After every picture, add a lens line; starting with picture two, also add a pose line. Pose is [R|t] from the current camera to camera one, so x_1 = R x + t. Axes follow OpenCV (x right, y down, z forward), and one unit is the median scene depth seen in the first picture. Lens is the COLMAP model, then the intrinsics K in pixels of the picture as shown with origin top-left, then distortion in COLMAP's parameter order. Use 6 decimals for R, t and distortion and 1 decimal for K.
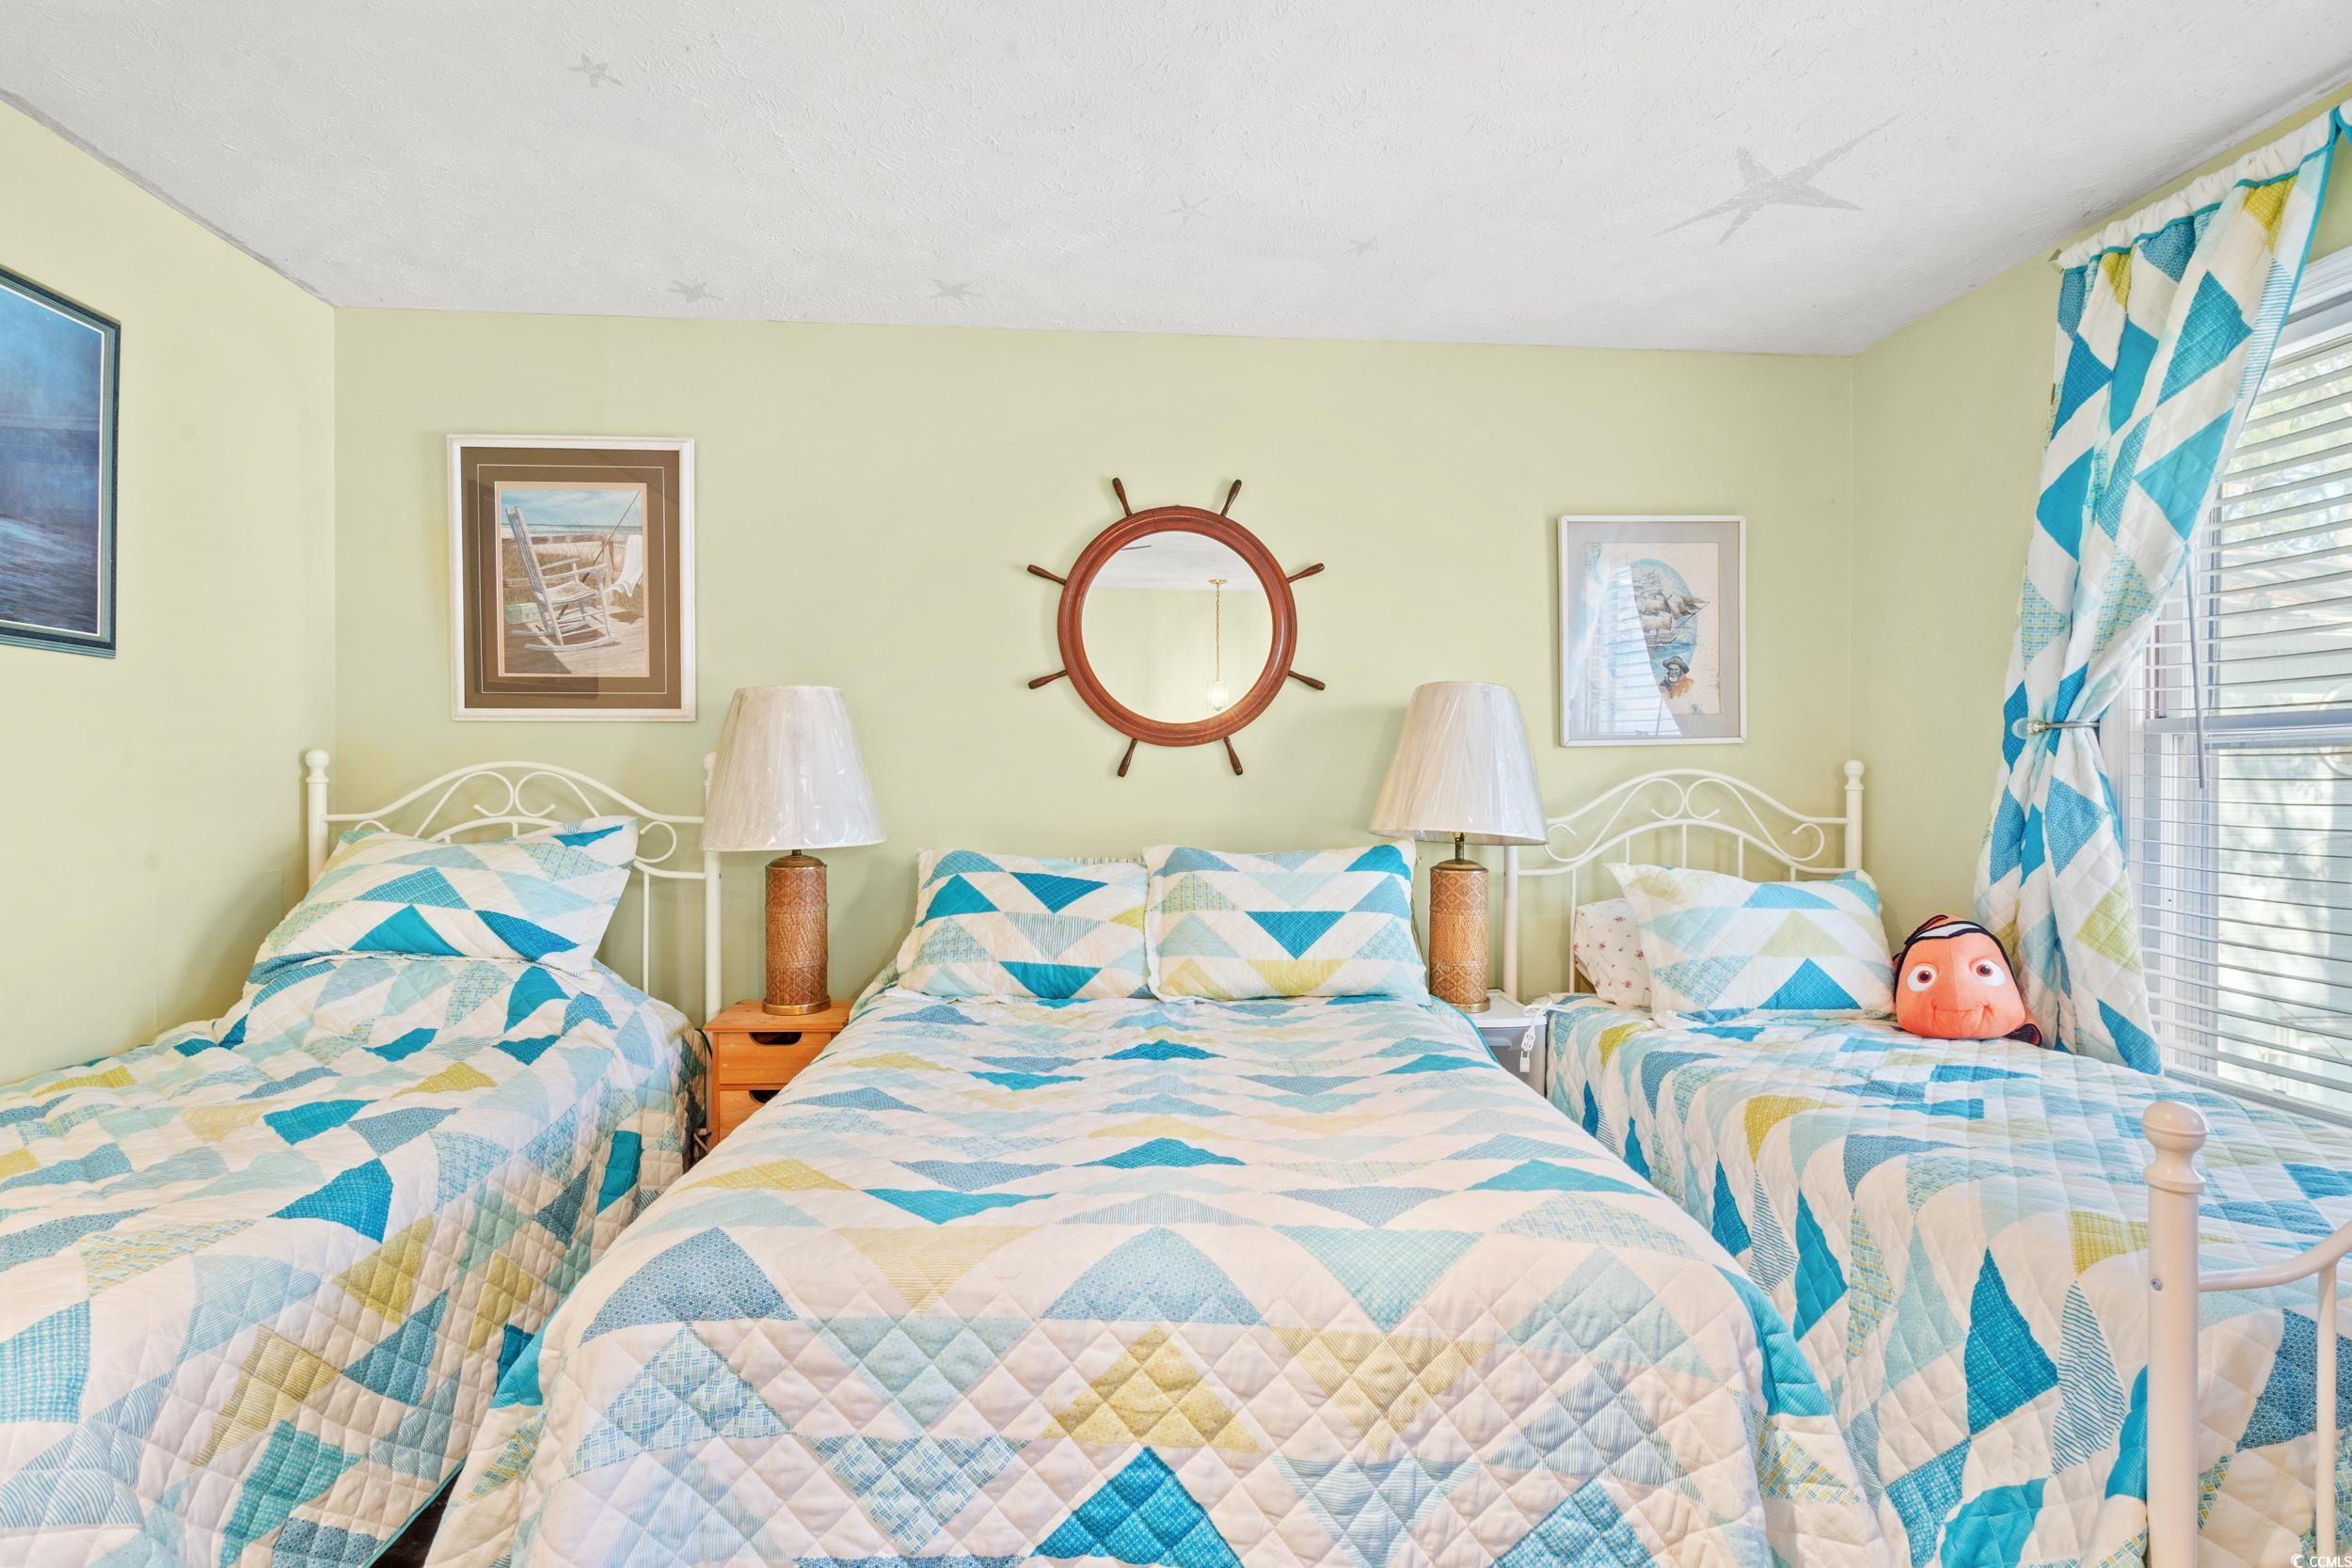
lens RADIAL K [[1089.8, 0, 1161.5], [0, 1089.8, 788.5], [0, 0, 1]] dist [-0.002277, 0.000559]
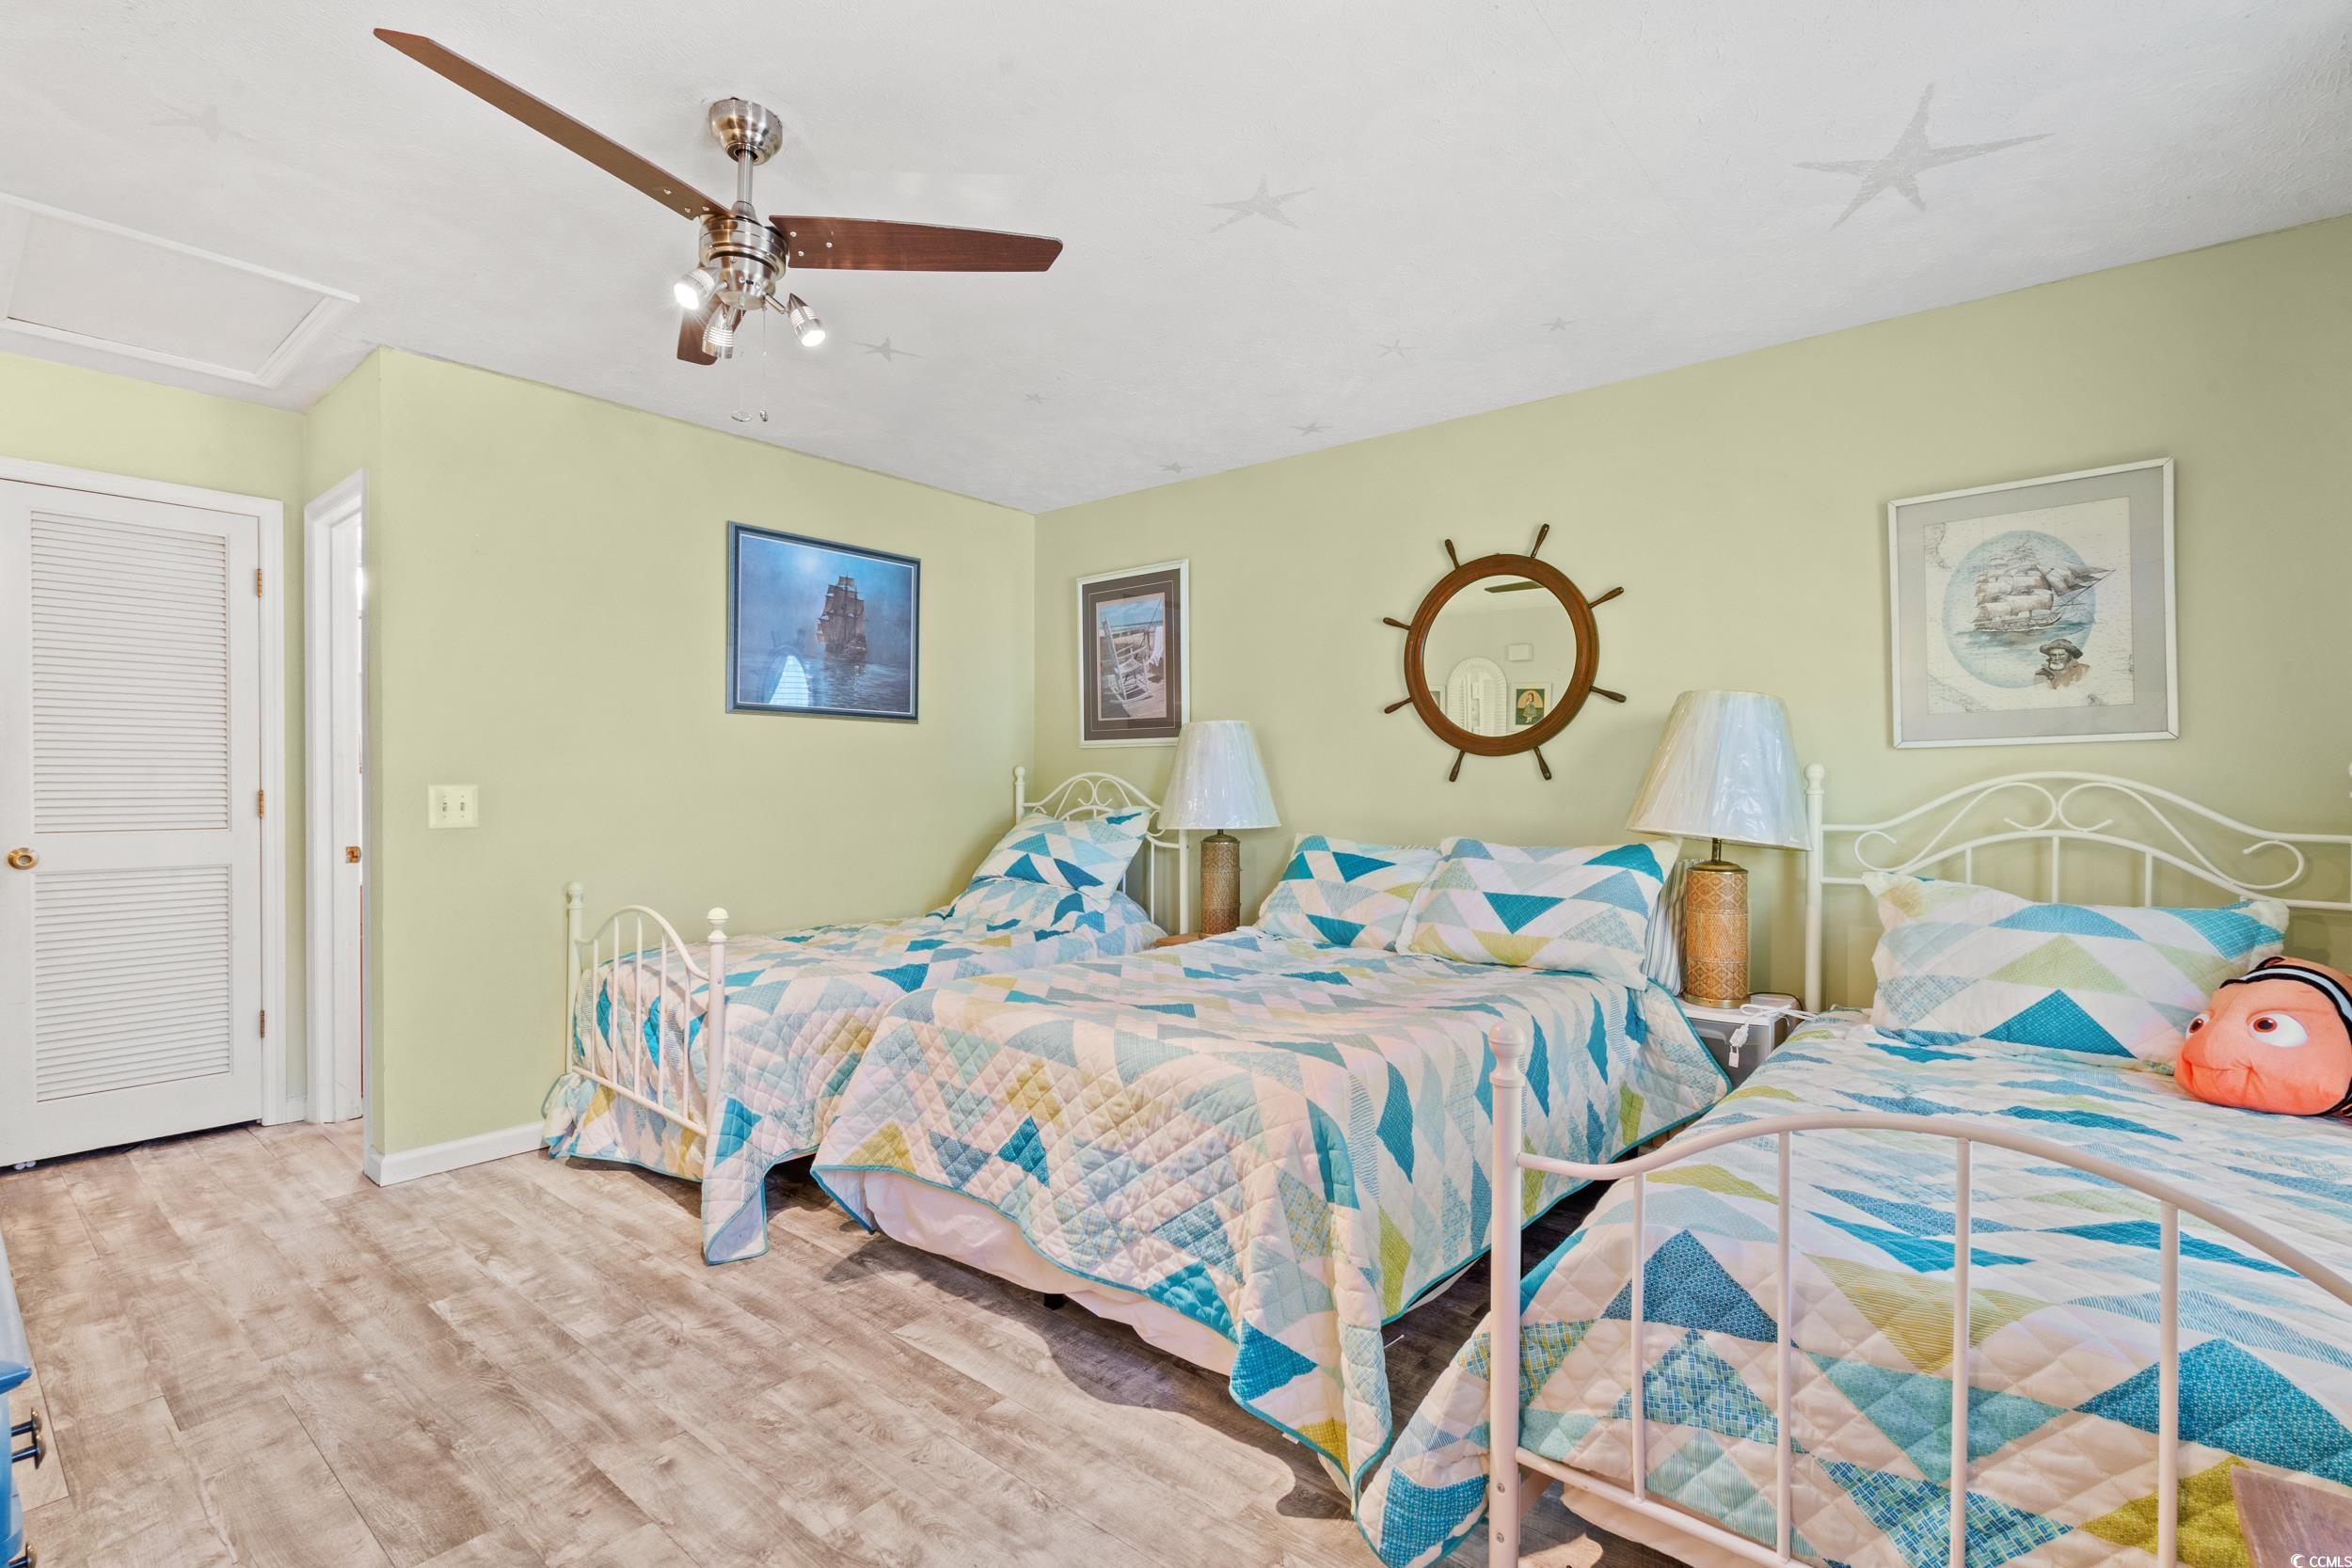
lens RADIAL K [[1070.1, 0, 1161.4], [0, 1070.1, 793.7], [0, 0, 1]] dist [-0.003735, 0.000157]
pose [[0.717515, 0.007191, -0.696506, 0.661663], [-0.006068, 0.999973, 0.004073, 0.000548], [0.696516, 0.001304, 0.717540, -0.108493]]
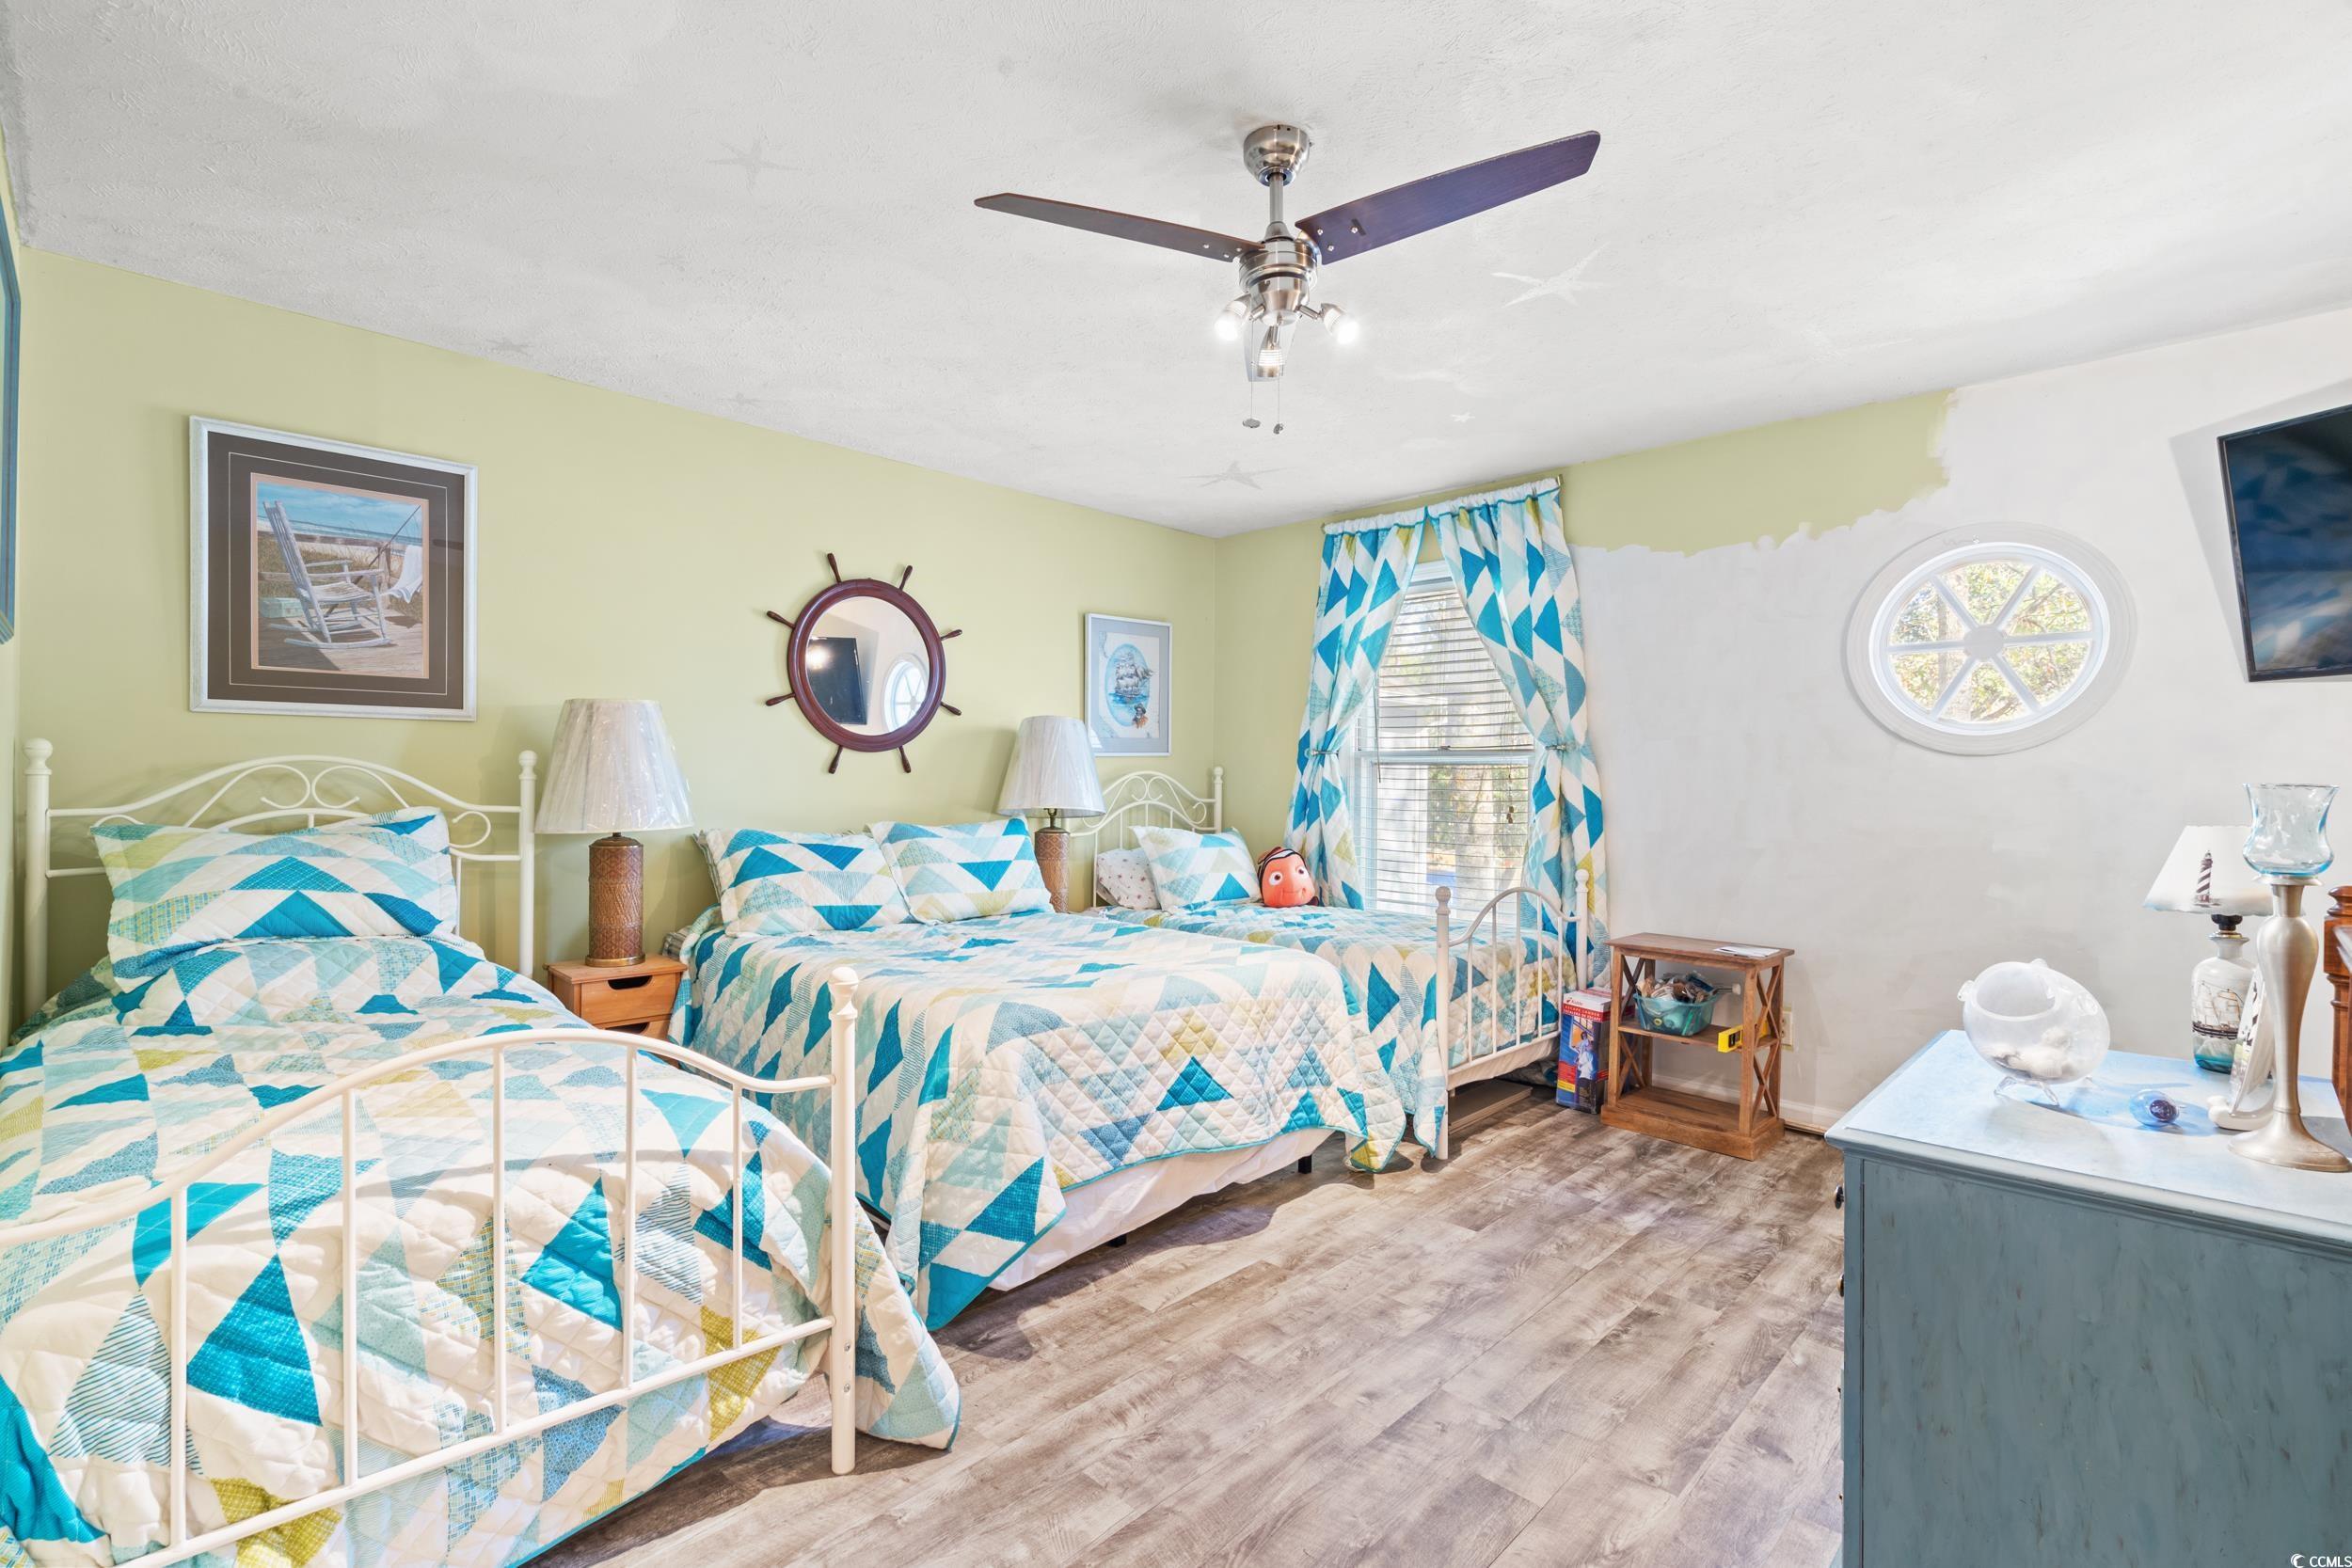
lens RADIAL K [[1070.3, 0, 1162.0], [0, 1070.3, 784.4], [0, 0, 1]] dist [-0.000112, 0.000412]
pose [[0.756504, 0.000109, 0.653989, -0.695618], [-0.002085, 0.999995, 0.002245, -0.000903], [-0.653986, -0.003062, 0.756501, -0.321561]]
